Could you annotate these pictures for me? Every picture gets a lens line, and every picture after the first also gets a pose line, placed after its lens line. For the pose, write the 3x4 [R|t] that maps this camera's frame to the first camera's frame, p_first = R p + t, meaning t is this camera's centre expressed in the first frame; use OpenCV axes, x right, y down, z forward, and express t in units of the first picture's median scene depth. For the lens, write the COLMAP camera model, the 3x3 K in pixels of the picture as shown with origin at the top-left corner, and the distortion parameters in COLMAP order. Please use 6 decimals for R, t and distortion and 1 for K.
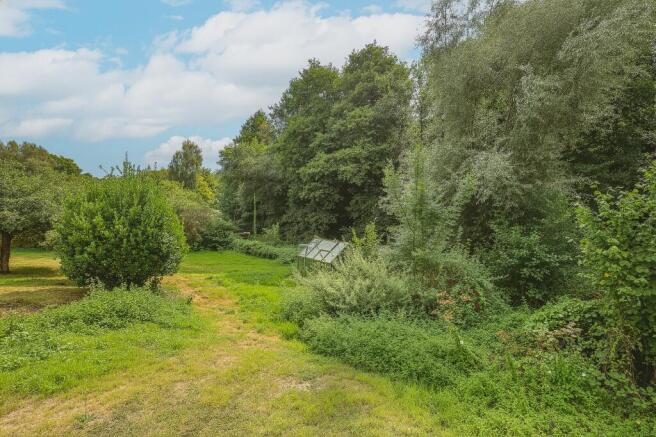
lens RADIAL K [[298.2, 0, 328.0], [0, 298.2, 218.5], [0, 0, 1]] dist [-0.000350, -0.000039]
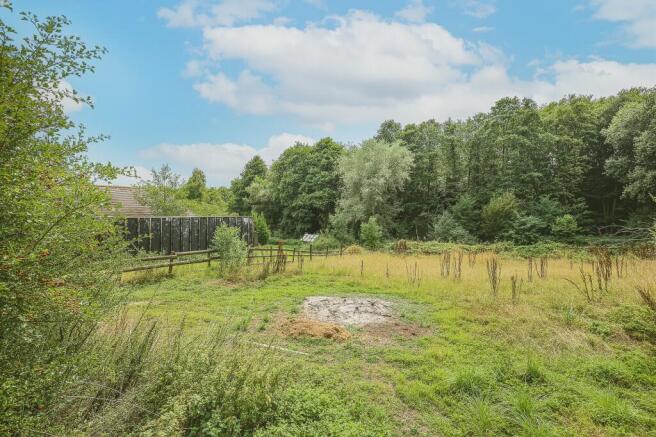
lens RADIAL K [[298.2, 0, 328.0], [0, 298.2, 218.5], [0, 0, 1]] dist [-0.000350, -0.000039]
pose [[0.991449, 0.009989, 0.130111, -0.135417], [-0.008492, 0.999891, -0.012052, -0.026029], [-0.130217, 0.010844, 0.991426, -1.122304]]
